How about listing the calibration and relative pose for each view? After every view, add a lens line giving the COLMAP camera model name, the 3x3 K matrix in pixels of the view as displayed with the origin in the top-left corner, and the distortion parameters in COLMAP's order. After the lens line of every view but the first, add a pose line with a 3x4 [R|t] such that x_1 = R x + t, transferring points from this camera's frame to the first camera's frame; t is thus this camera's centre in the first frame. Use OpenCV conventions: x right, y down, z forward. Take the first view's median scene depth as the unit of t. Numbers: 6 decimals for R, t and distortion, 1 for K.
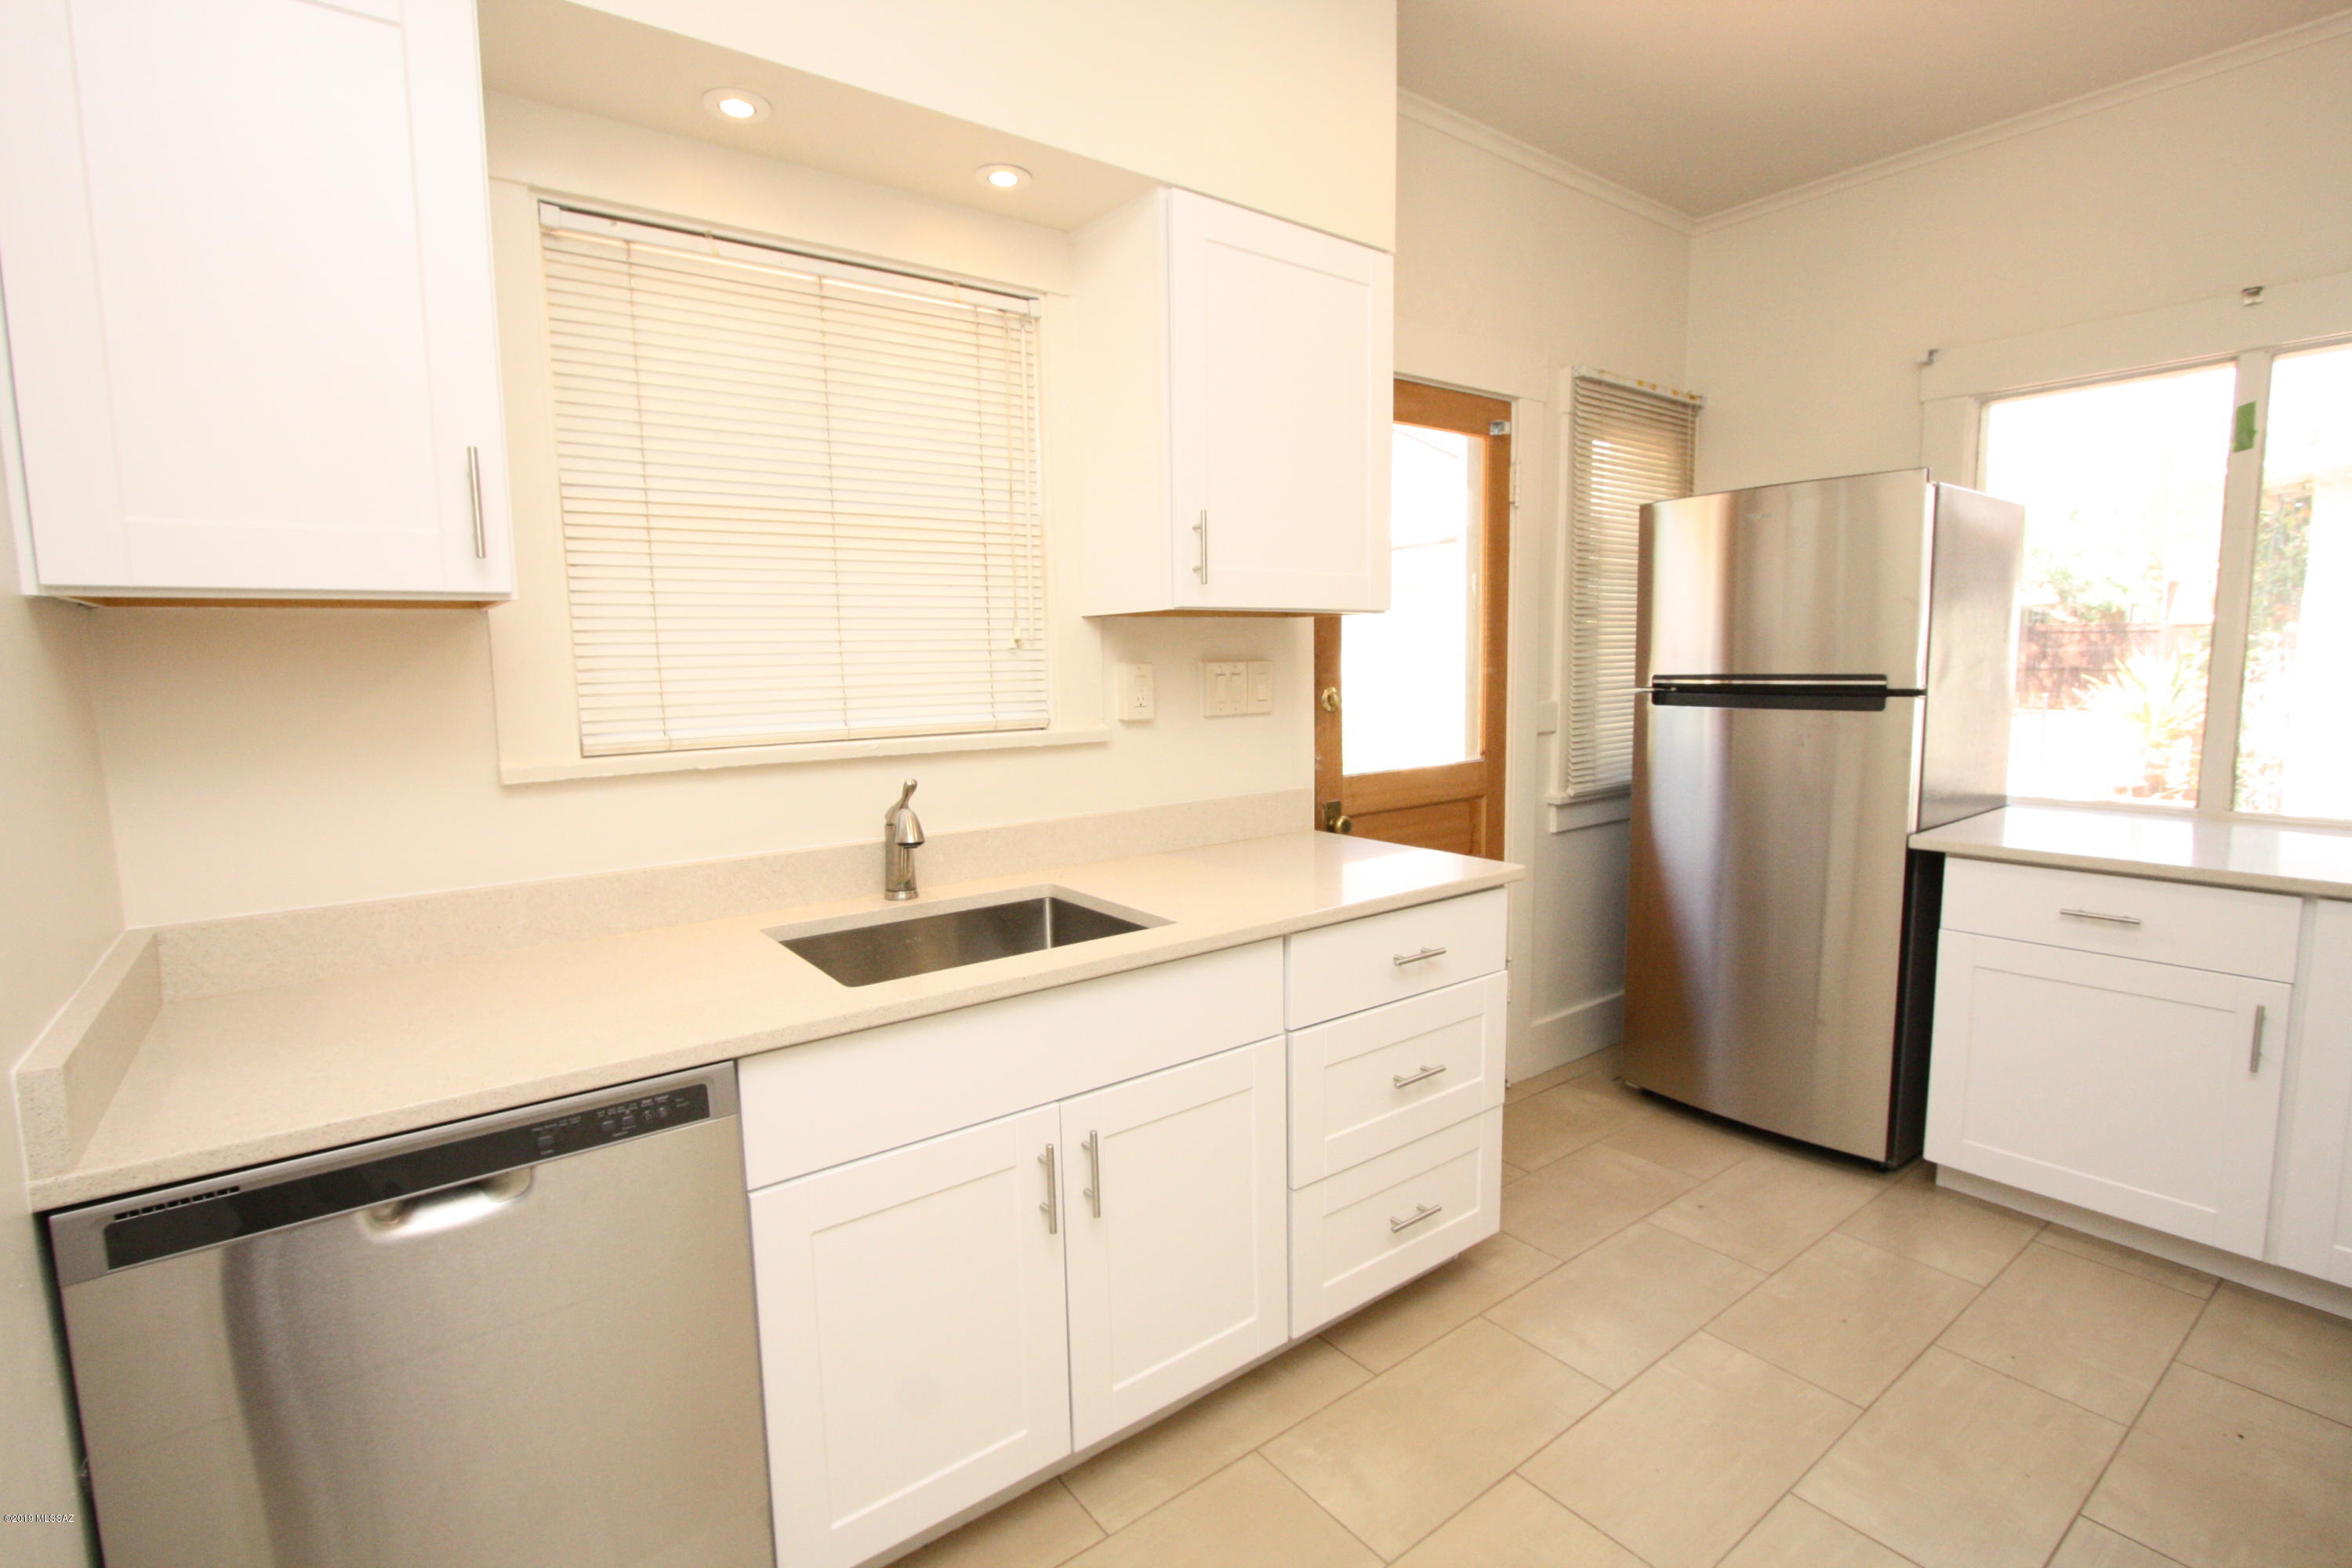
lens RADIAL K [[1089.1, 0, 1167.4], [0, 1089.1, 782.0], [0, 0, 1]] dist [-0.026022, 0.004574]
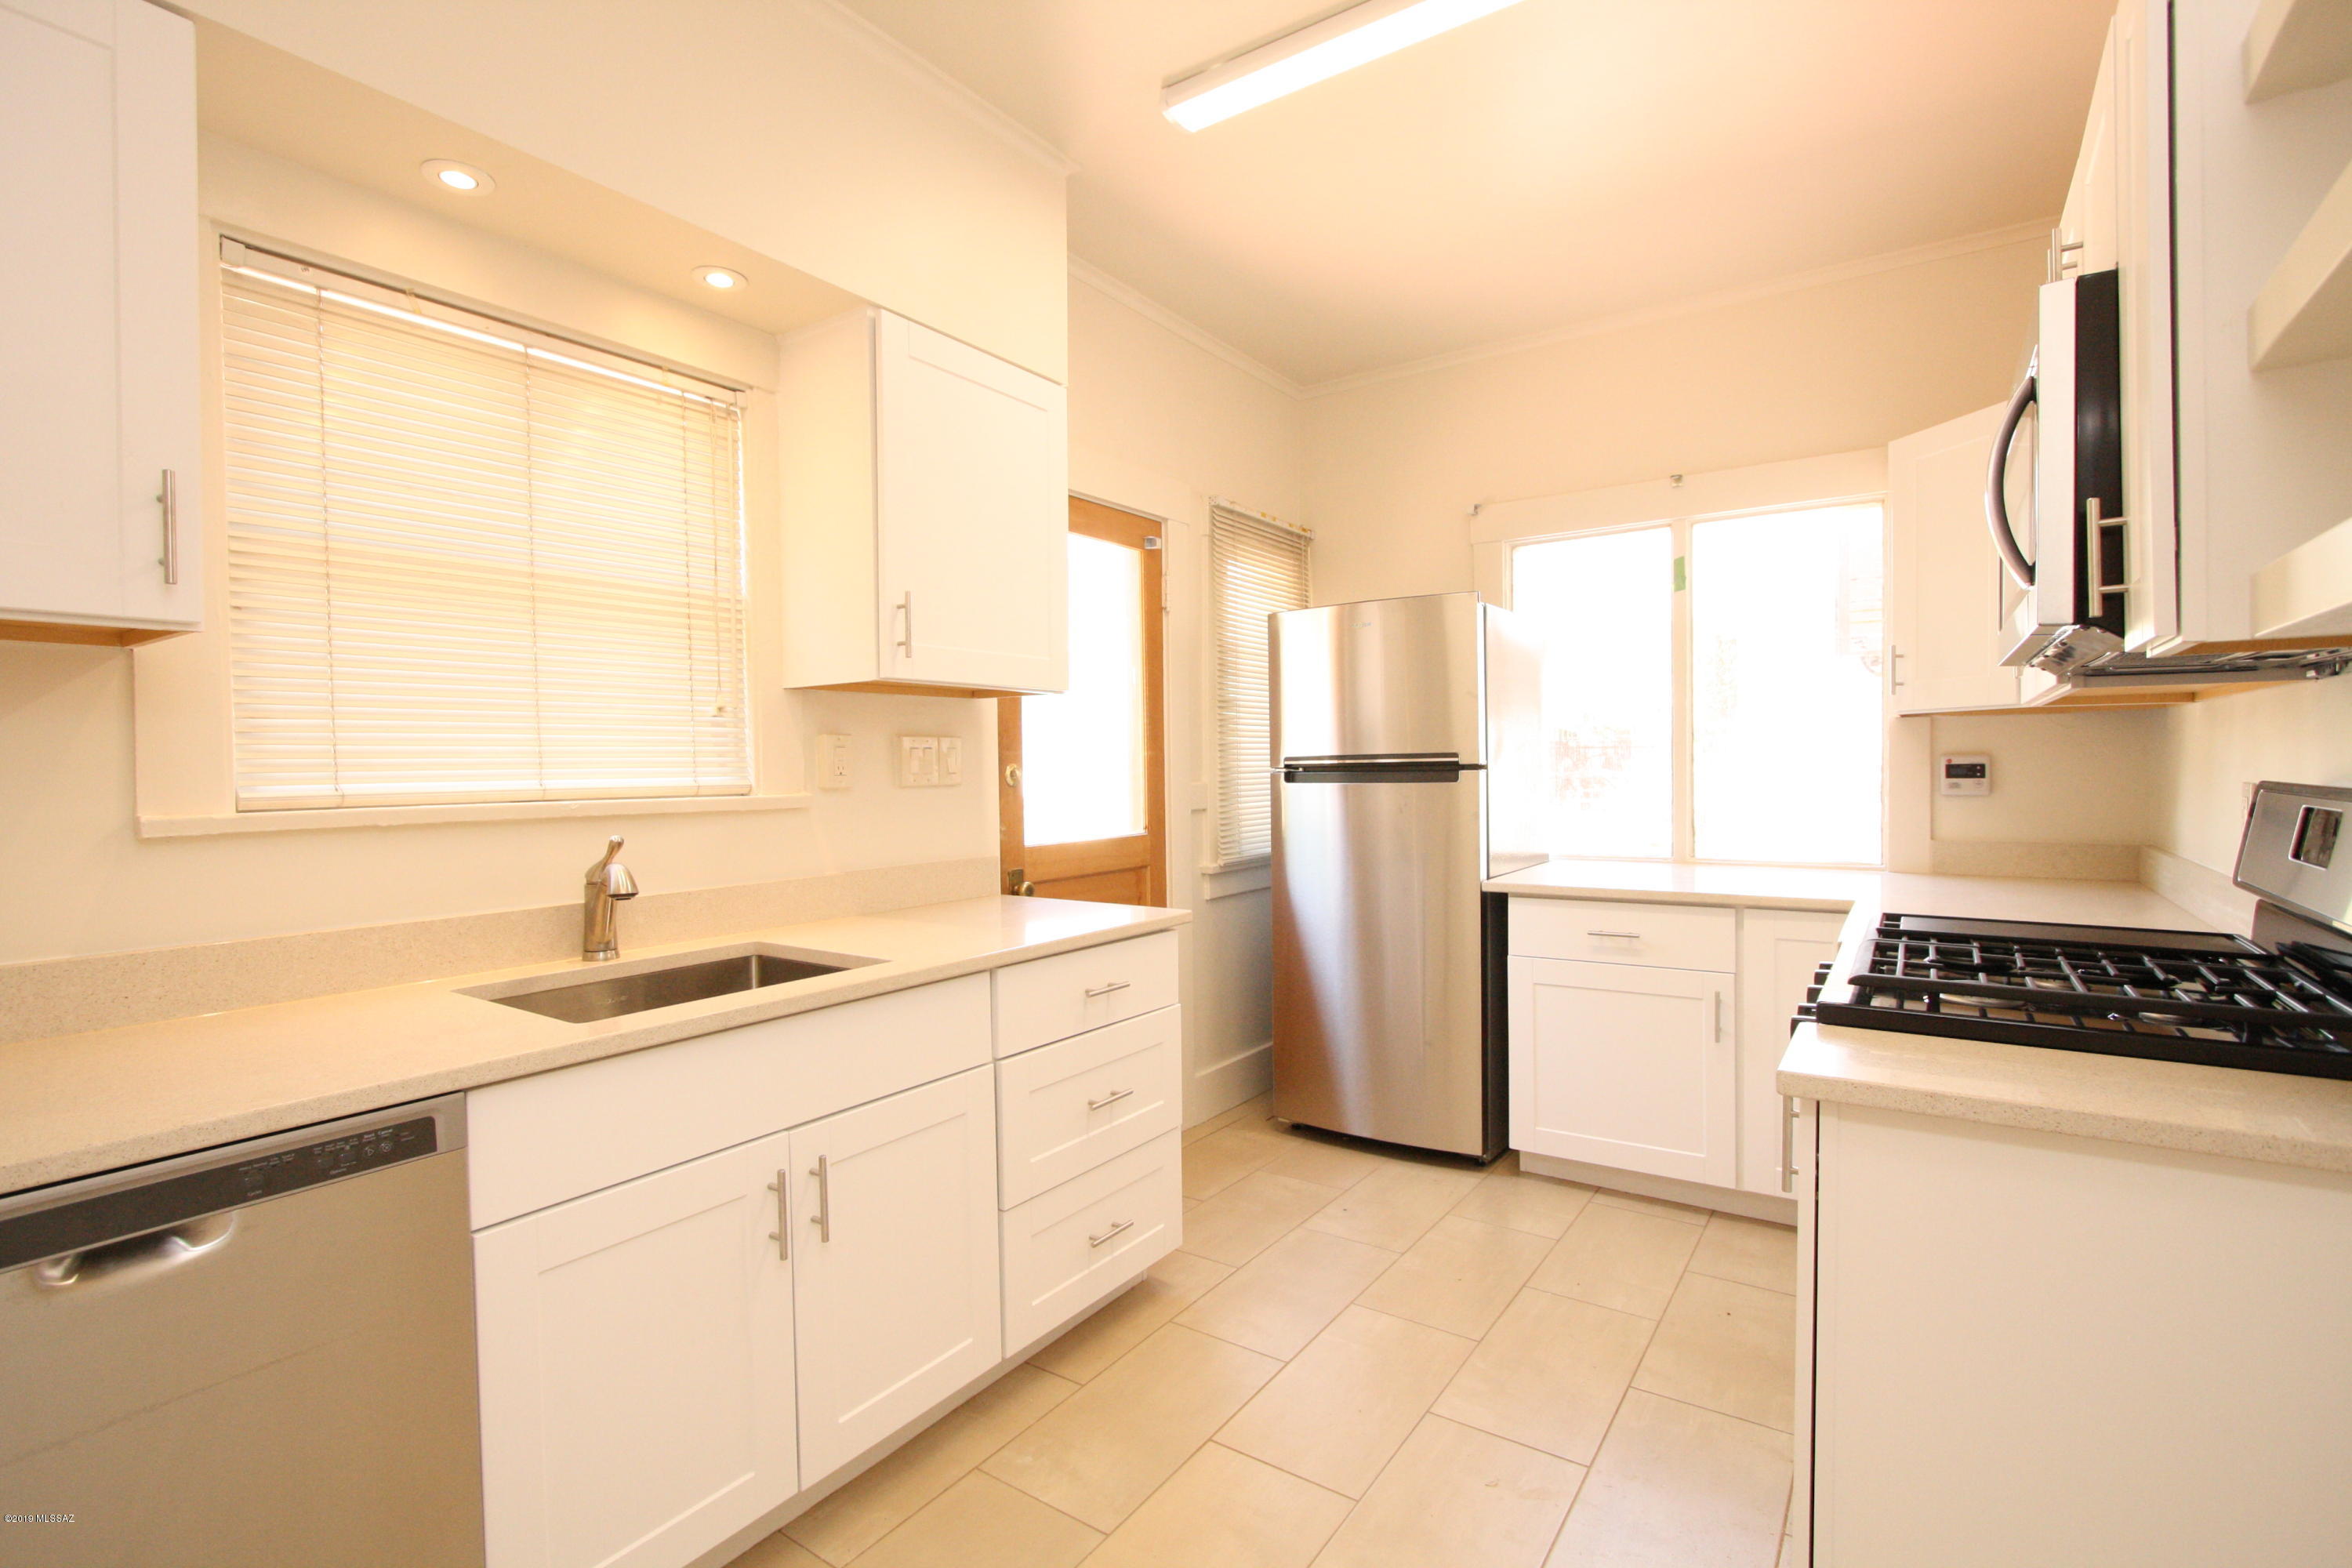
lens RADIAL K [[1089.1, 0, 1167.4], [0, 1089.1, 782.0], [0, 0, 1]] dist [-0.026022, 0.004574]
pose [[0.949015, -0.001002, 0.315230, -0.056869], [0.034069, 0.994464, -0.099406, 0.054218], [-0.313385, 0.105077, 0.943795, -0.091023]]
